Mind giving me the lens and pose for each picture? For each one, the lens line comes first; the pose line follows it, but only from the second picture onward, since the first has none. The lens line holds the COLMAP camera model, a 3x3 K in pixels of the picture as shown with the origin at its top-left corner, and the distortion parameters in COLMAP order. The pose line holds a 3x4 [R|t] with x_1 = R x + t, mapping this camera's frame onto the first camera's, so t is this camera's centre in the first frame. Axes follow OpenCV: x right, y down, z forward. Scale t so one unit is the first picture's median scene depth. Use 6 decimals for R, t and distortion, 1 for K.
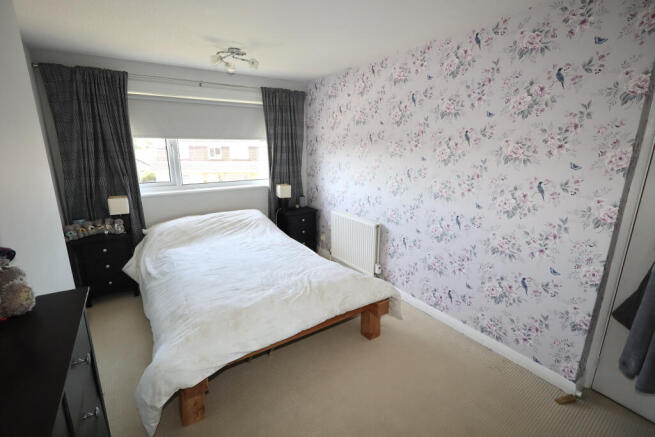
lens RADIAL K [[302.9, 0, 329.2], [0, 302.9, 219.4], [0, 0, 1]] dist [0.002123, 0.000623]
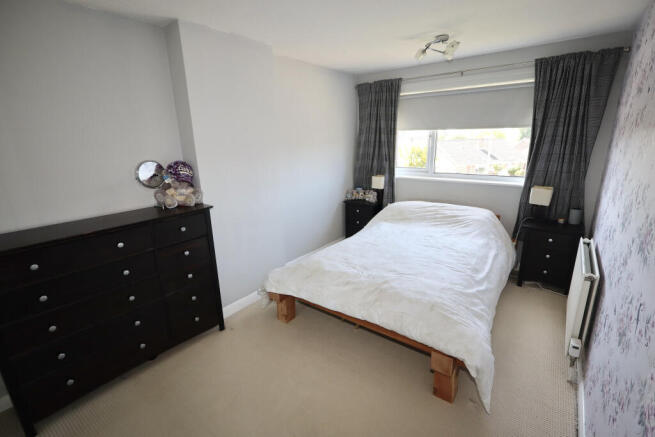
lens RADIAL K [[302.9, 0, 329.2], [0, 302.9, 219.4], [0, 0, 1]] dist [0.002123, 0.000623]
pose [[0.321507, 0.243726, -0.915003, 0.502940], [-0.208043, 0.960878, 0.182845, -0.086018], [0.923770, 0.131574, 0.359635, 0.334370]]
